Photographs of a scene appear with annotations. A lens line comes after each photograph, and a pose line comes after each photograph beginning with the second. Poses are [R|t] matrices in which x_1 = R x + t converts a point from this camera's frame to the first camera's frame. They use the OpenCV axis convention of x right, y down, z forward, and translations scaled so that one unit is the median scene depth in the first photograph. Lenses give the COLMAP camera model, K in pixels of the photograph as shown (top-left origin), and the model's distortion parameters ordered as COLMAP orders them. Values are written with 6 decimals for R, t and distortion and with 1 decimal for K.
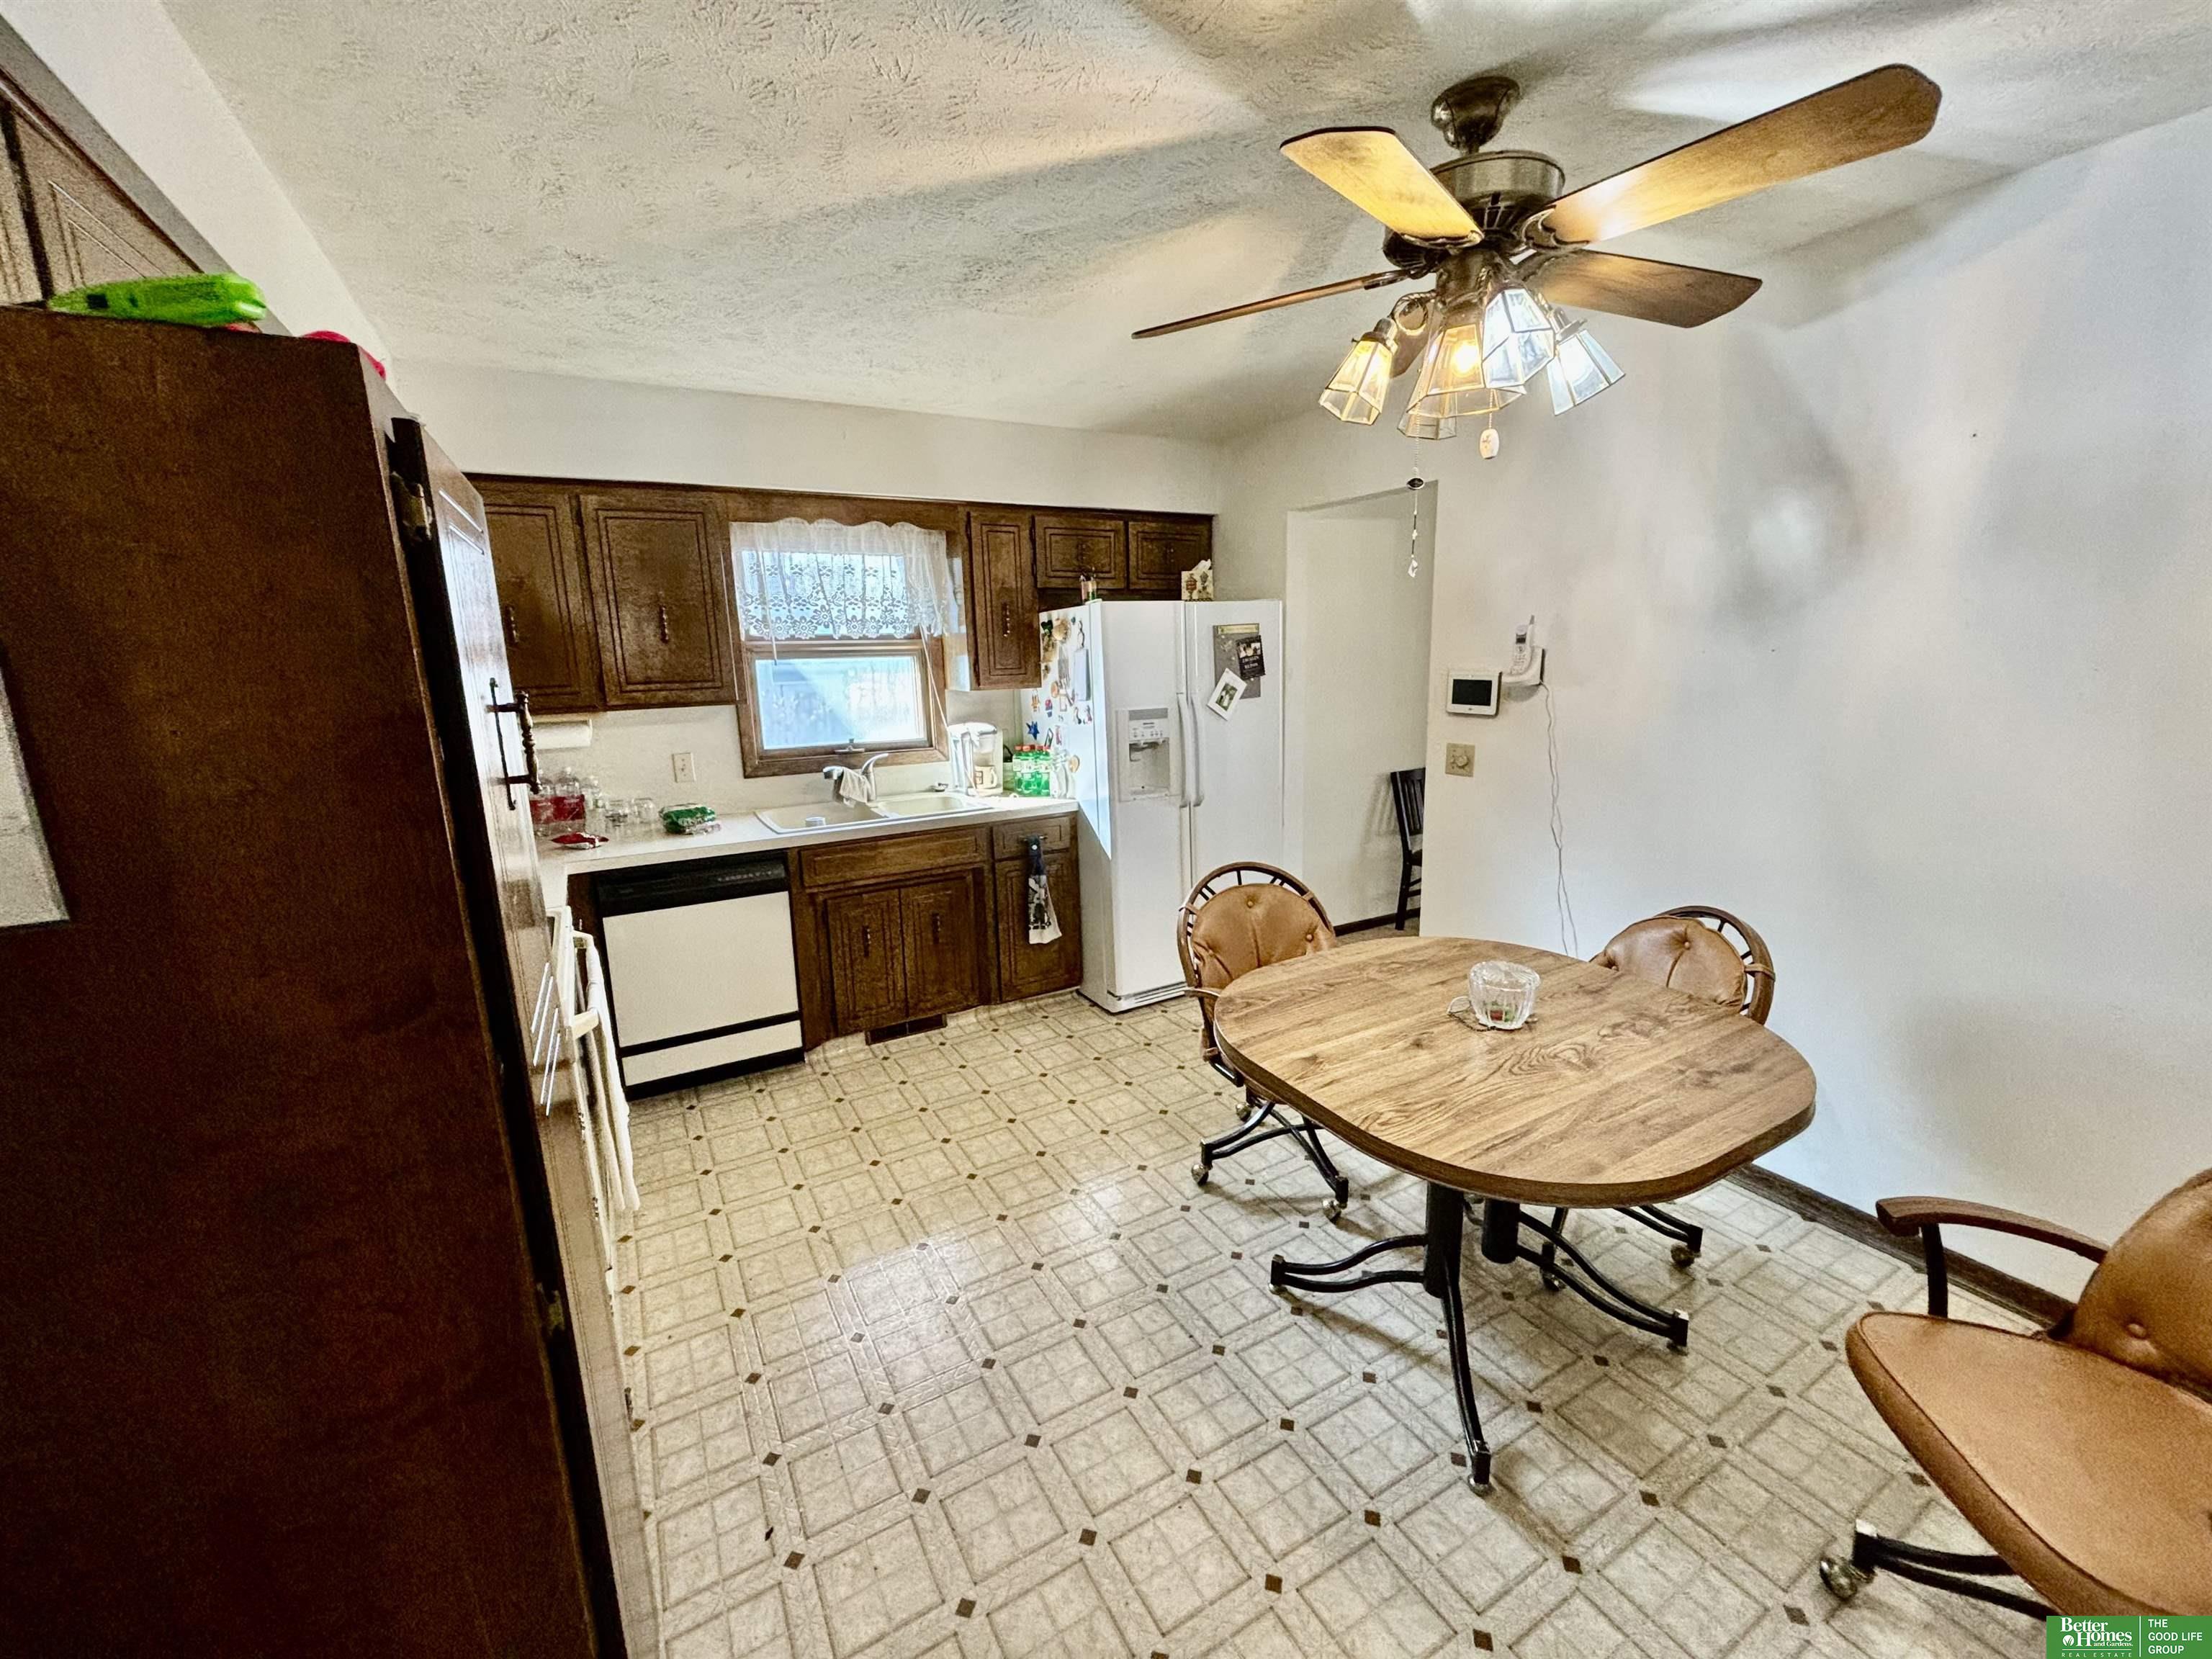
lens RADIAL K [[883.3, 0, 1106.0], [0, 883.3, 829.5], [0, 0, 1]] dist [0.000054, -0.000155]
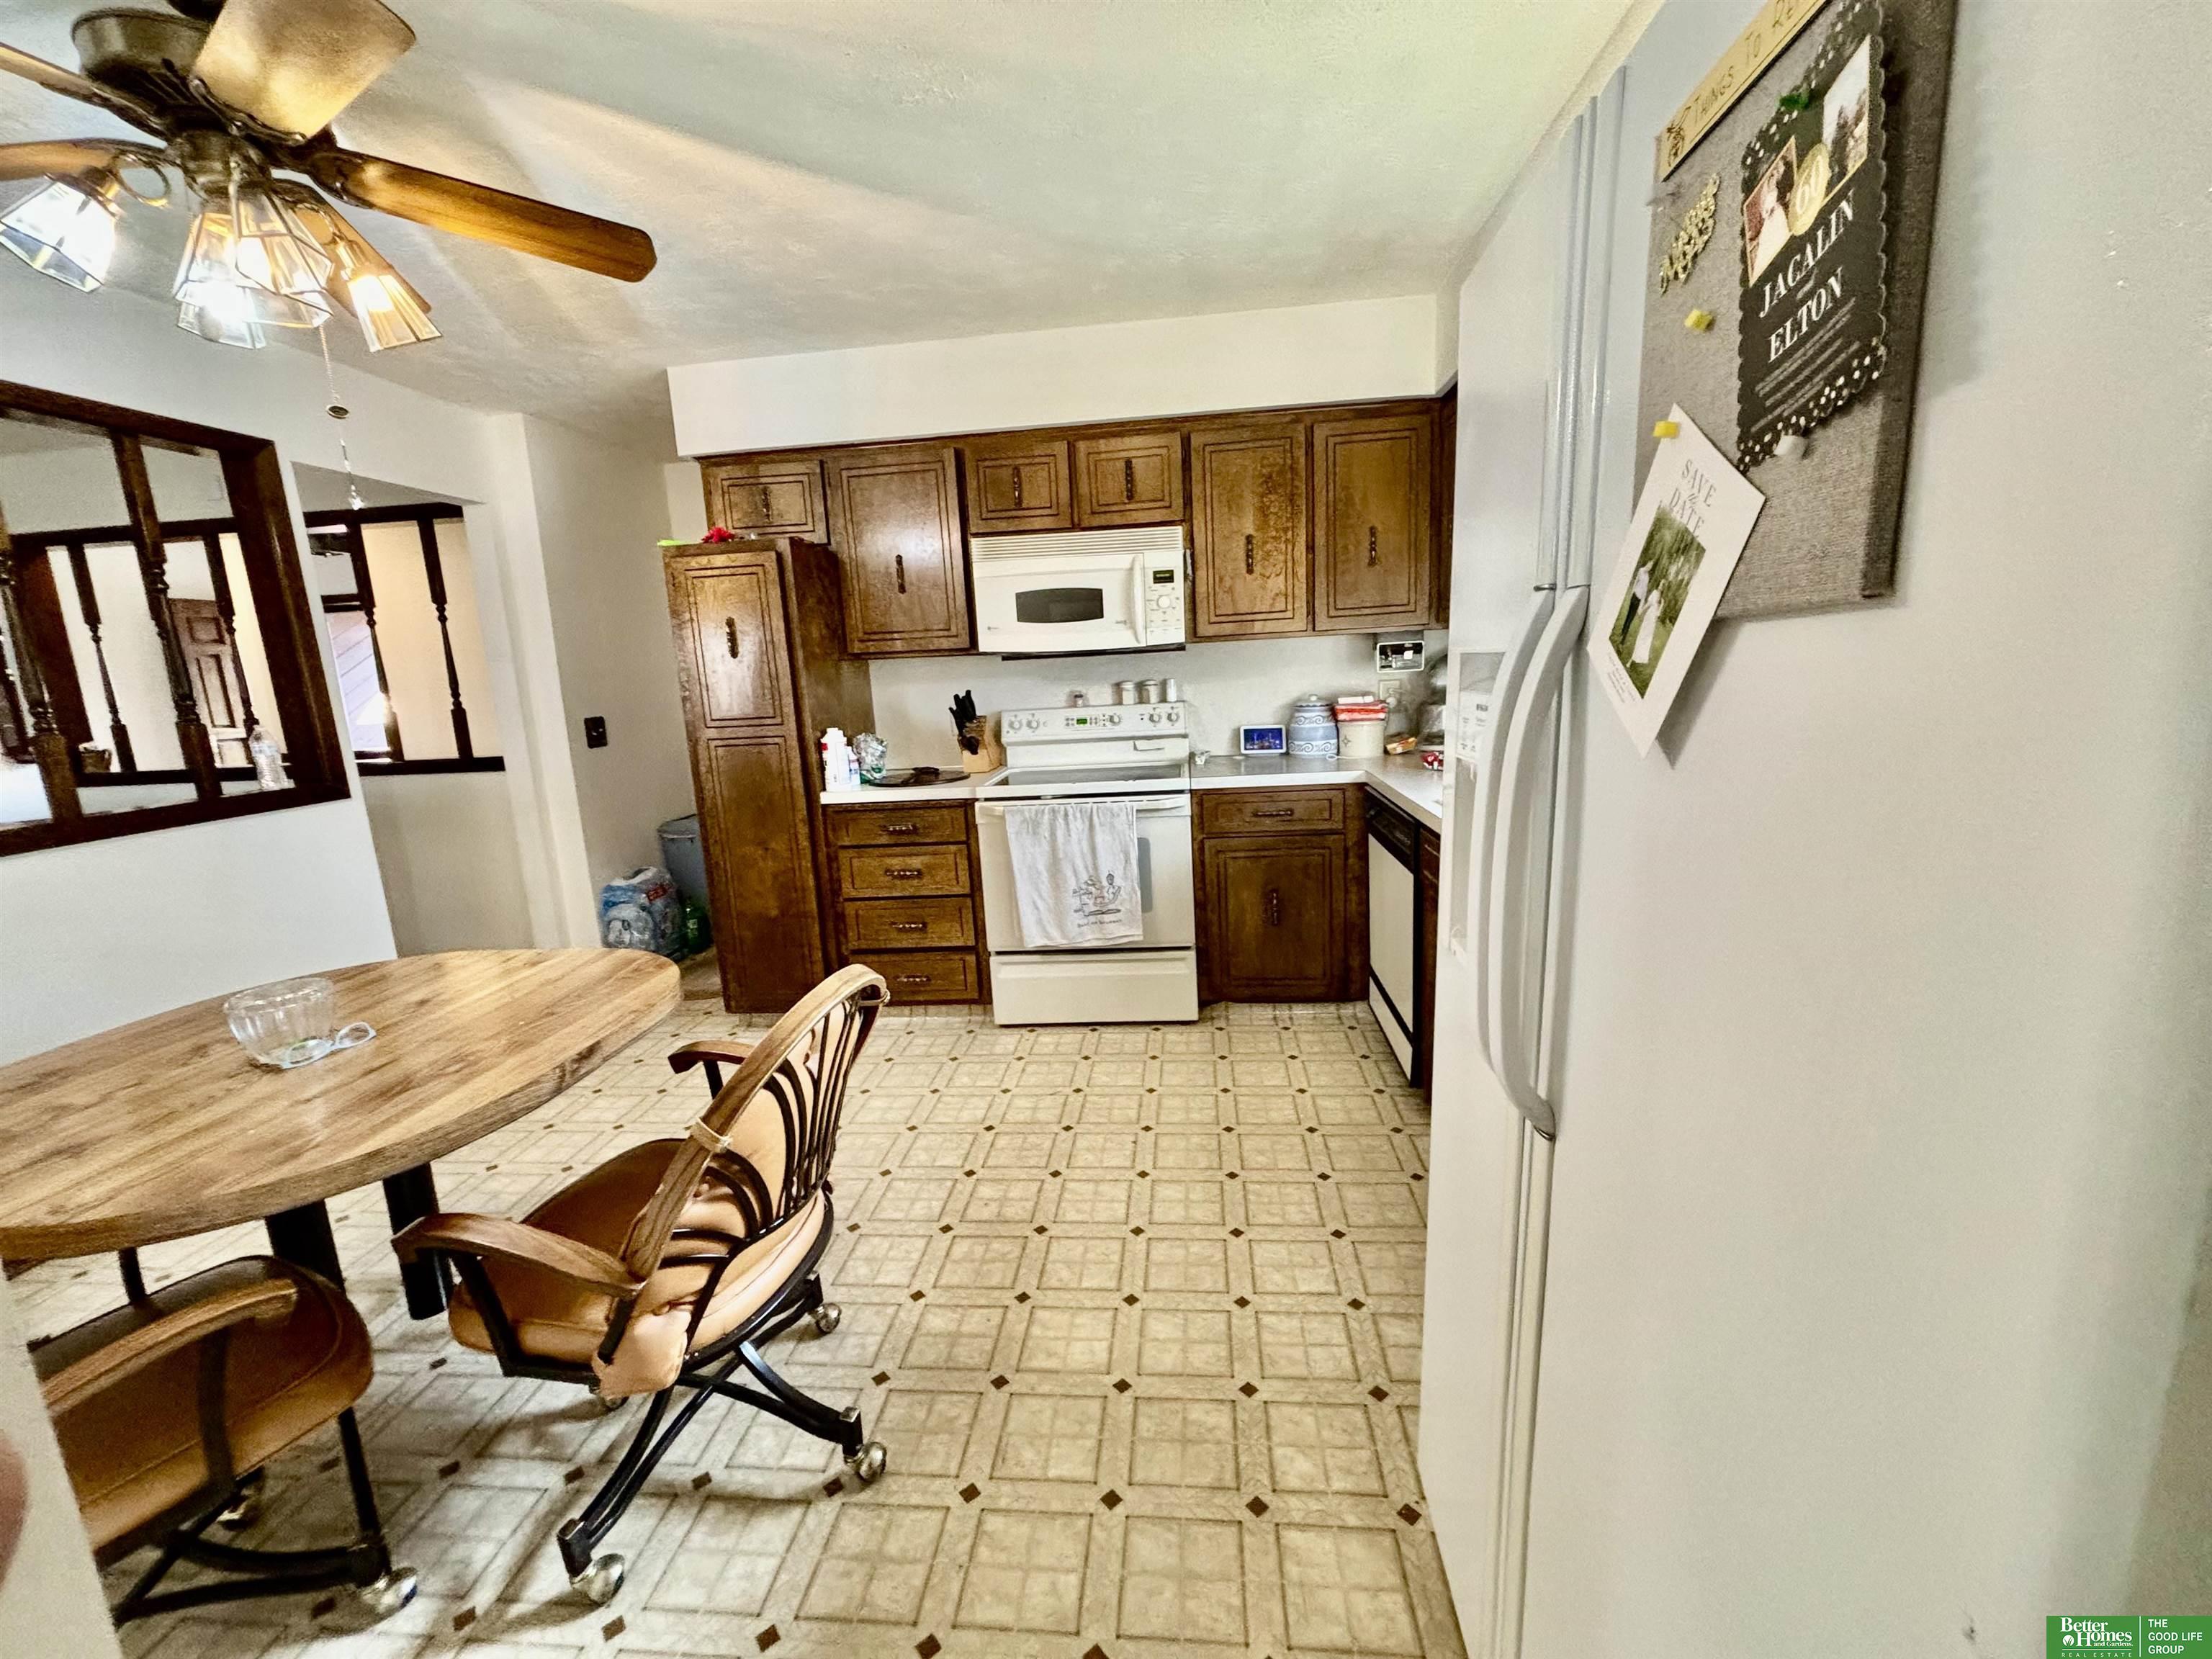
lens RADIAL K [[883.3, 0, 1106.0], [0, 883.3, 829.5], [0, 0, 1]] dist [0.000054, -0.000155]
pose [[-0.575261, 0.206653, -0.791435, 0.510332], [-0.097136, 0.943454, 0.316952, -0.245769], [0.812182, 0.259207, -0.522659, 1.626531]]
